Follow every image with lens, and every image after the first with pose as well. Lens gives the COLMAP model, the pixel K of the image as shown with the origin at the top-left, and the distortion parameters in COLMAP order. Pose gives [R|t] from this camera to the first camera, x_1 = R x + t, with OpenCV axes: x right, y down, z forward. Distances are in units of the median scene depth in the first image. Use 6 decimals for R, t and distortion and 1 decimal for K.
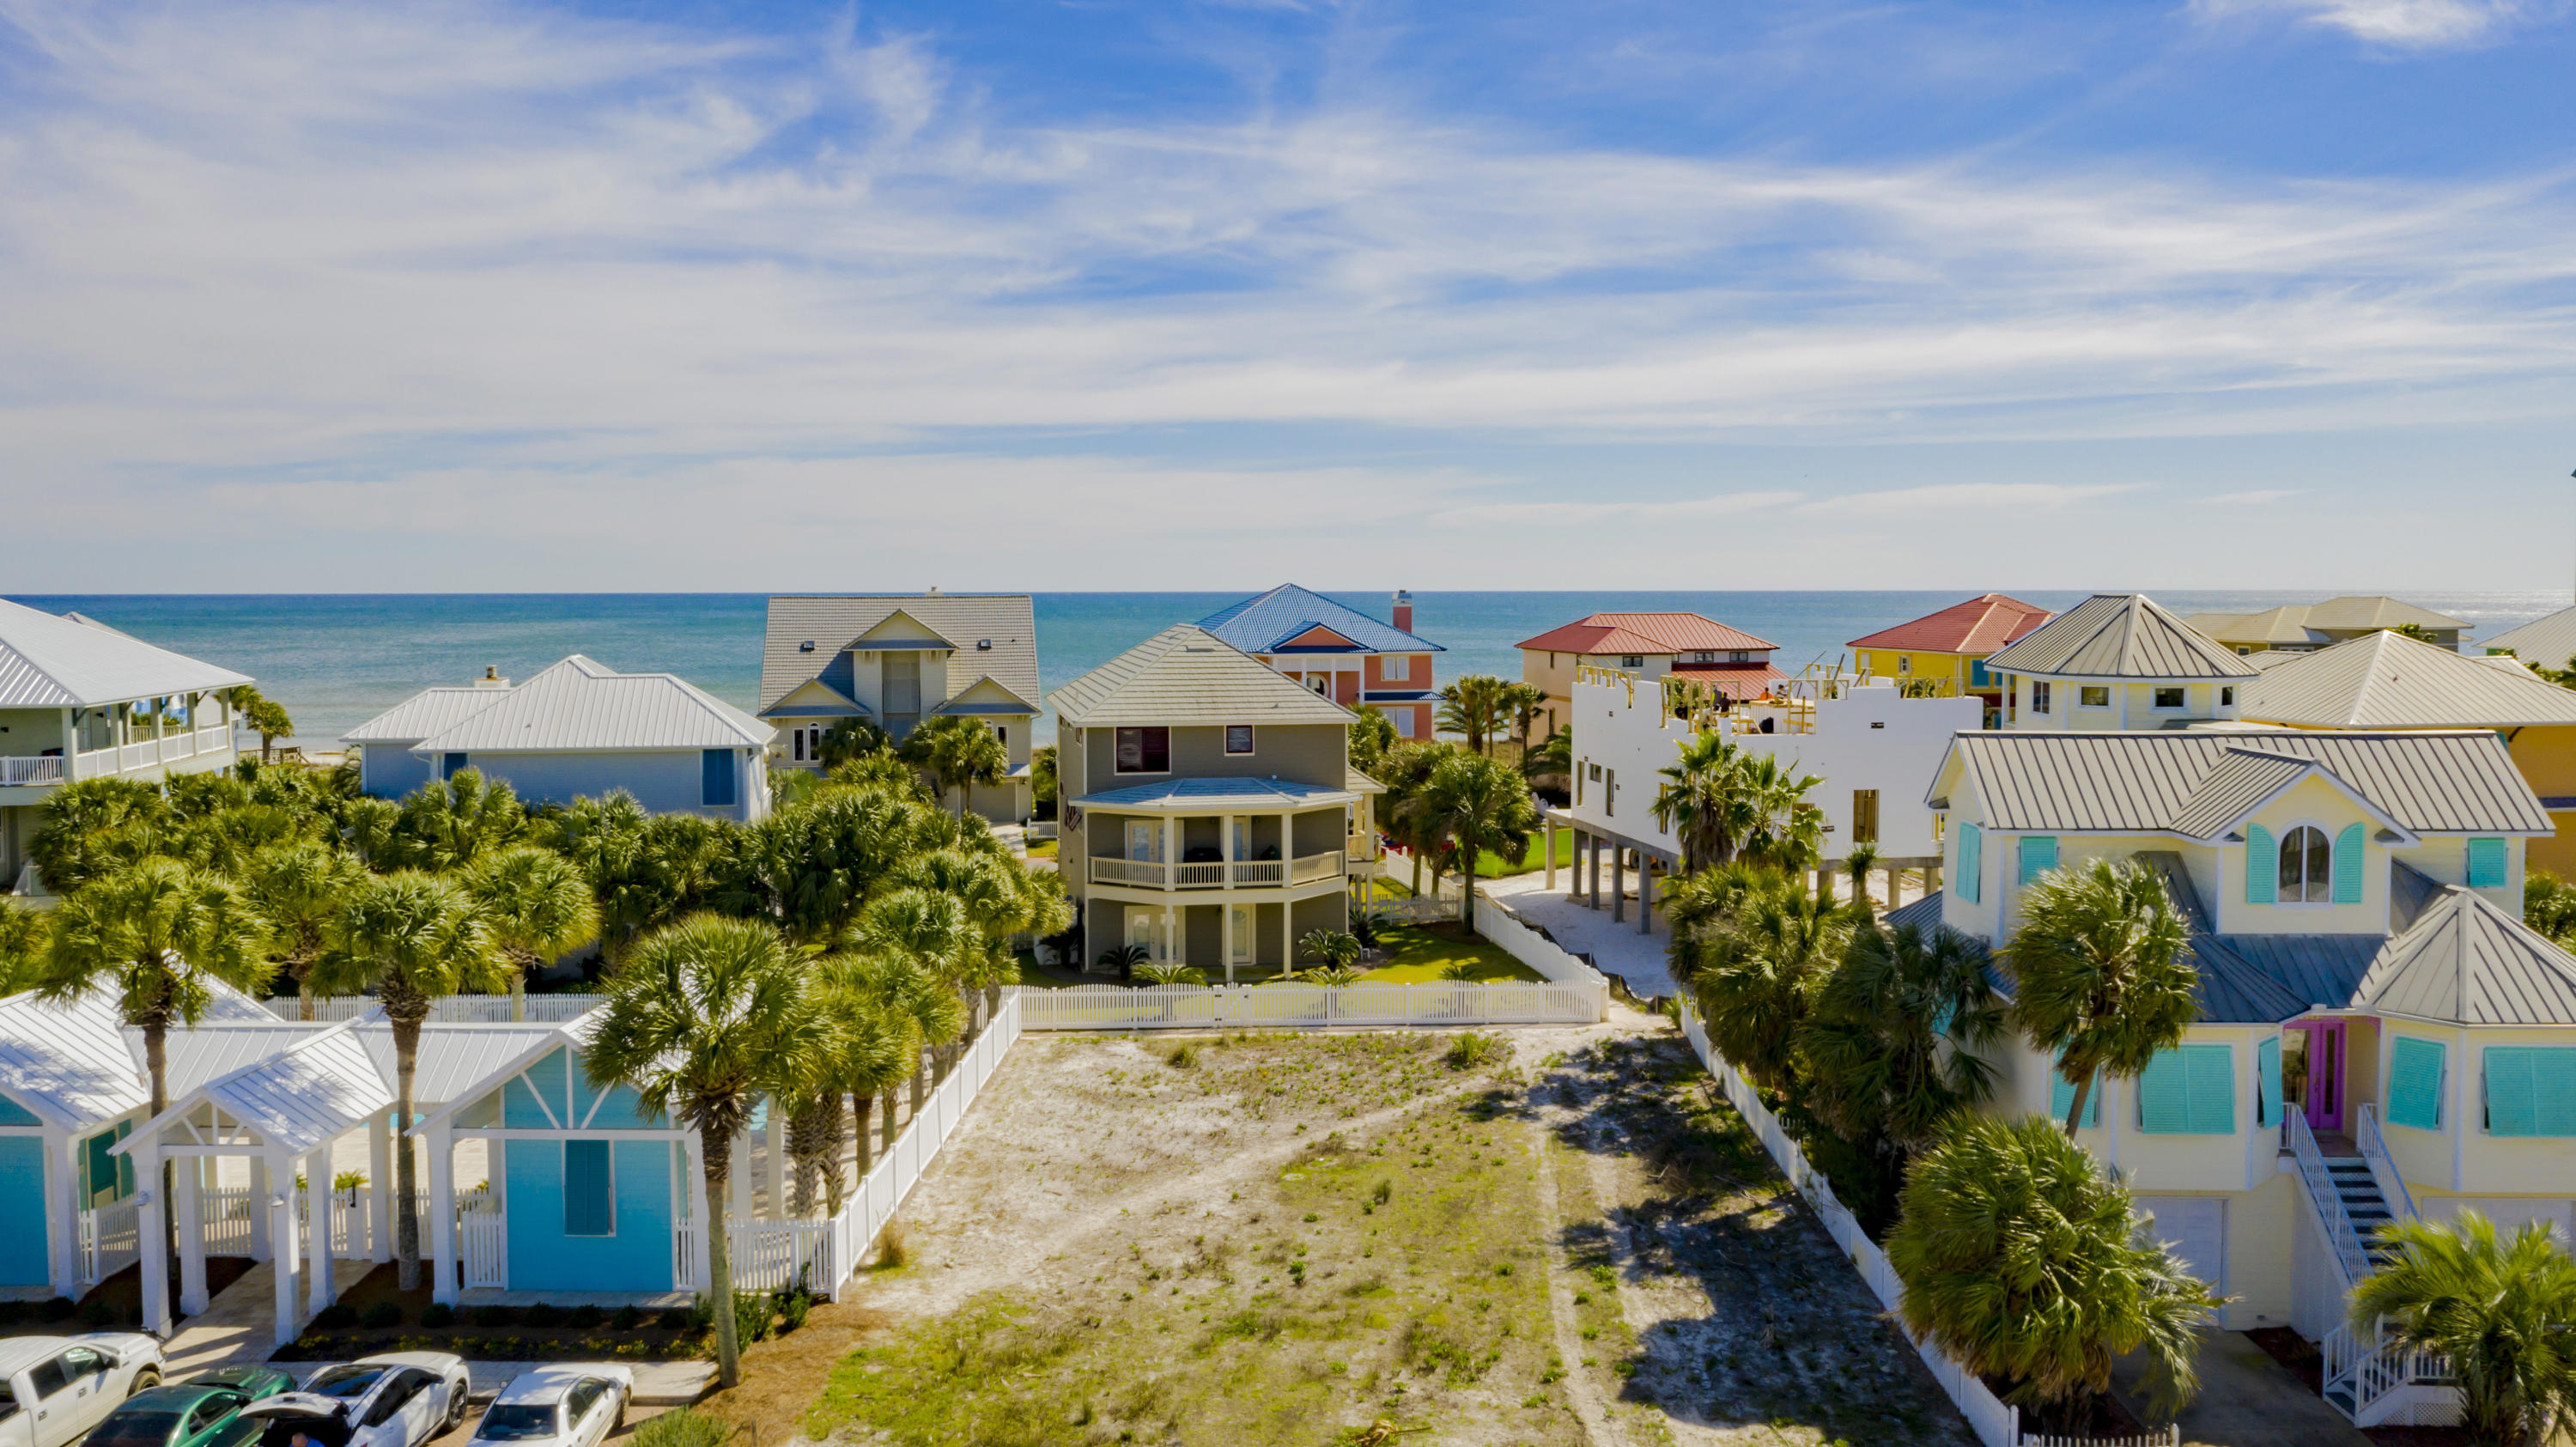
lens RADIAL K [[2034.2, 0, 1285.9], [0, 2034.2, 722.5], [0, 0, 1]] dist [-0.004920, 0.010700]
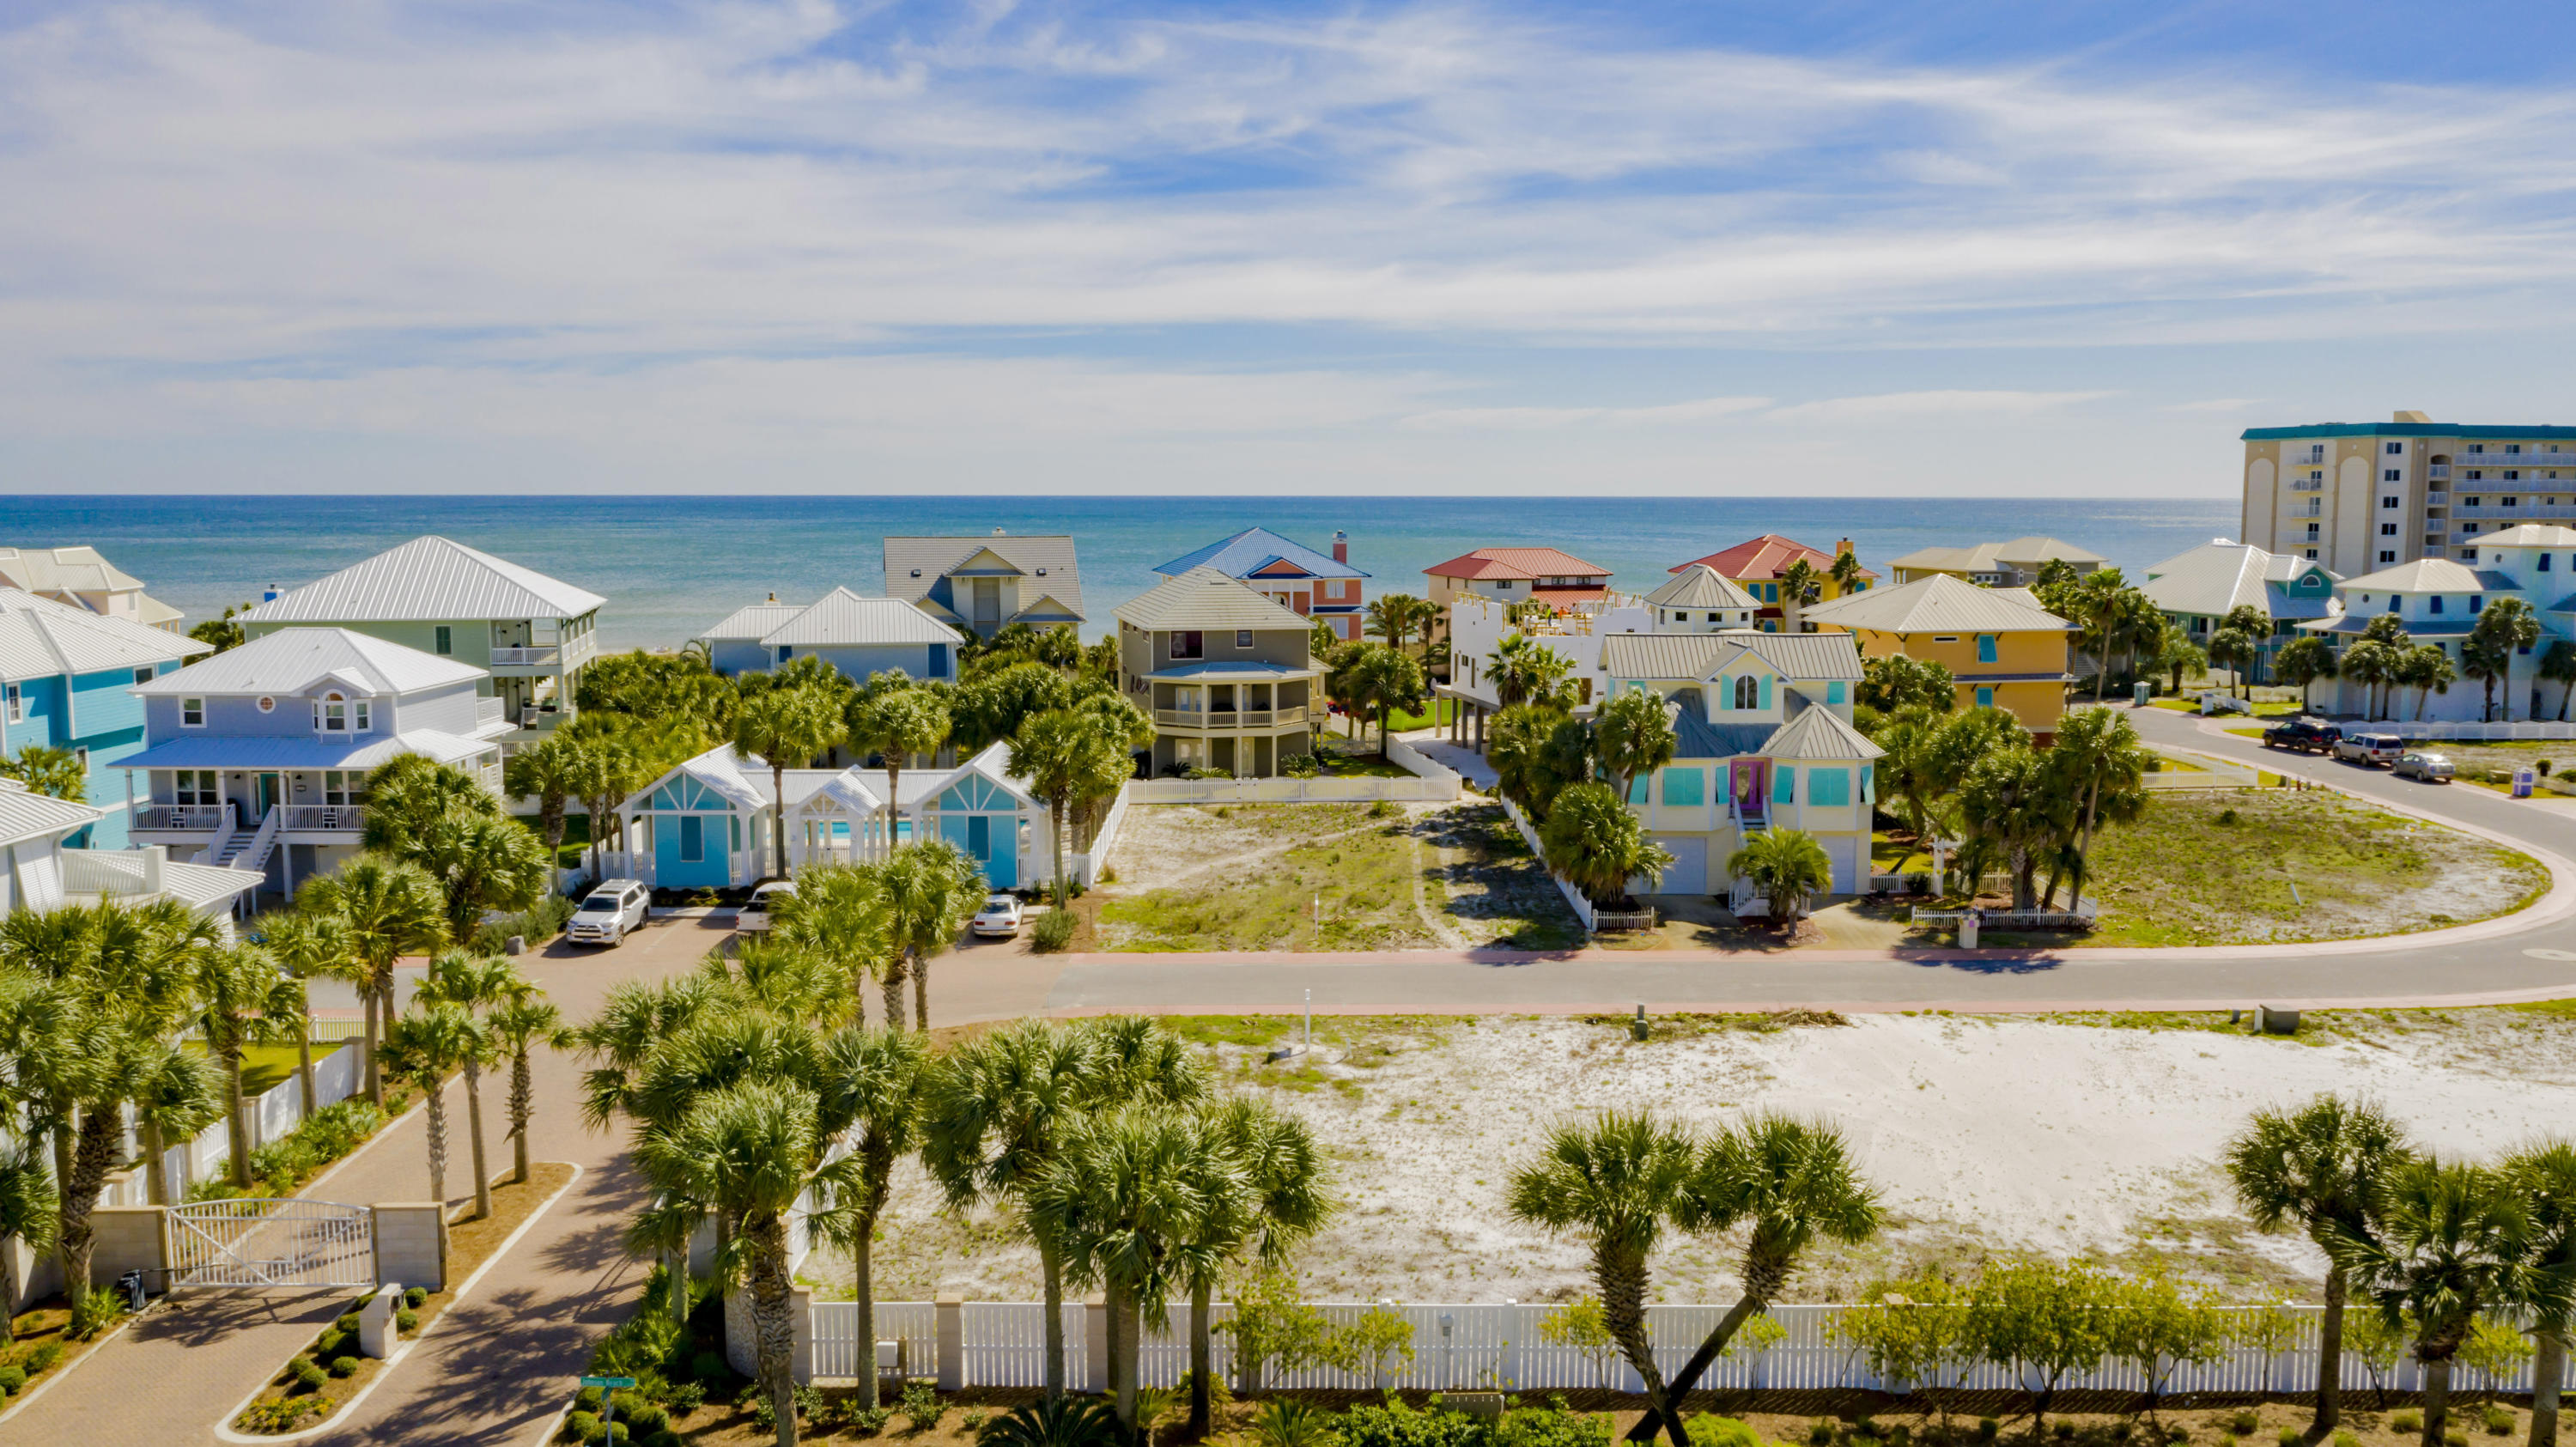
lens RADIAL K [[2044.5, 0, 1285.6], [0, 2044.5, 720.8], [0, 0, 1]] dist [-0.006801, 0.010586]
pose [[0.999400, -0.000127, 0.034645, -0.074862], [-0.001448, 0.998966, 0.045430, -0.000699], [-0.034615, -0.045453, 0.998367, -1.050989]]
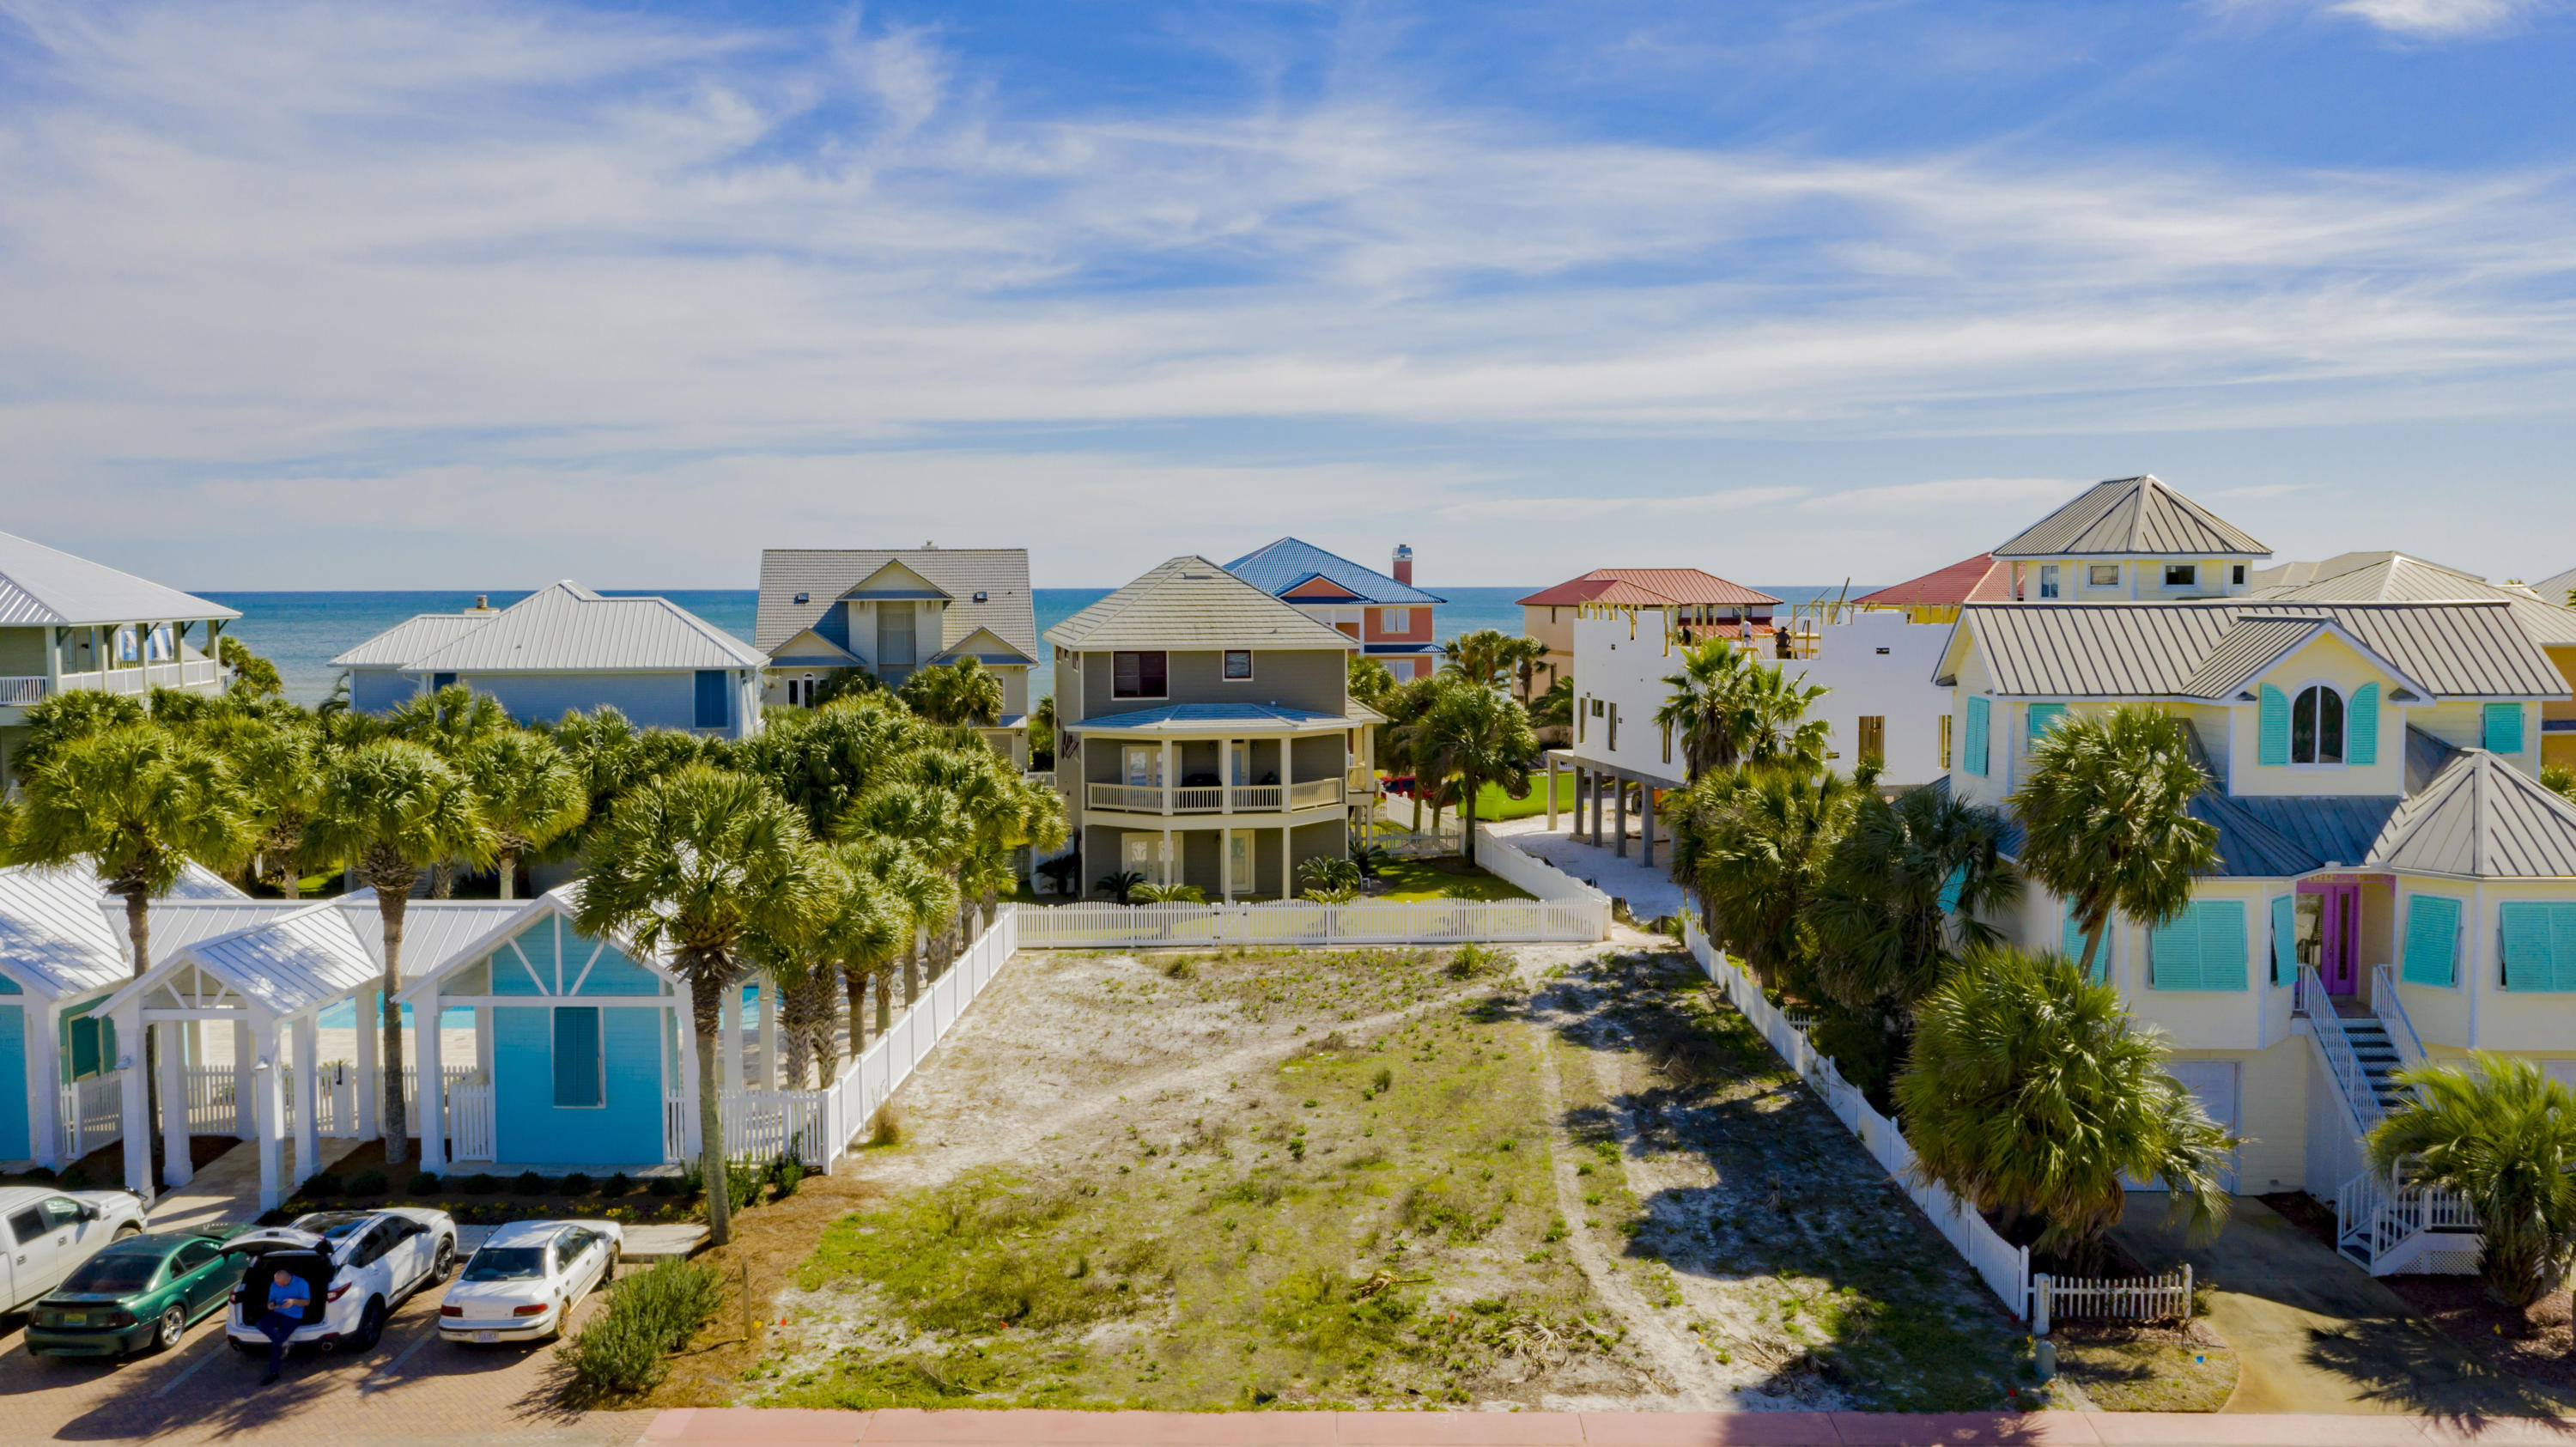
lens RADIAL K [[2050.1, 0, 1285.9], [0, 2050.1, 721.9], [0, 0, 1]] dist [-0.004362, 0.013152]
pose [[0.999999, -0.001250, 0.000277, 0.000314], [0.001250, 0.999999, 0.000779, 0.056219], [-0.000278, -0.000778, 1.000000, 0.005335]]
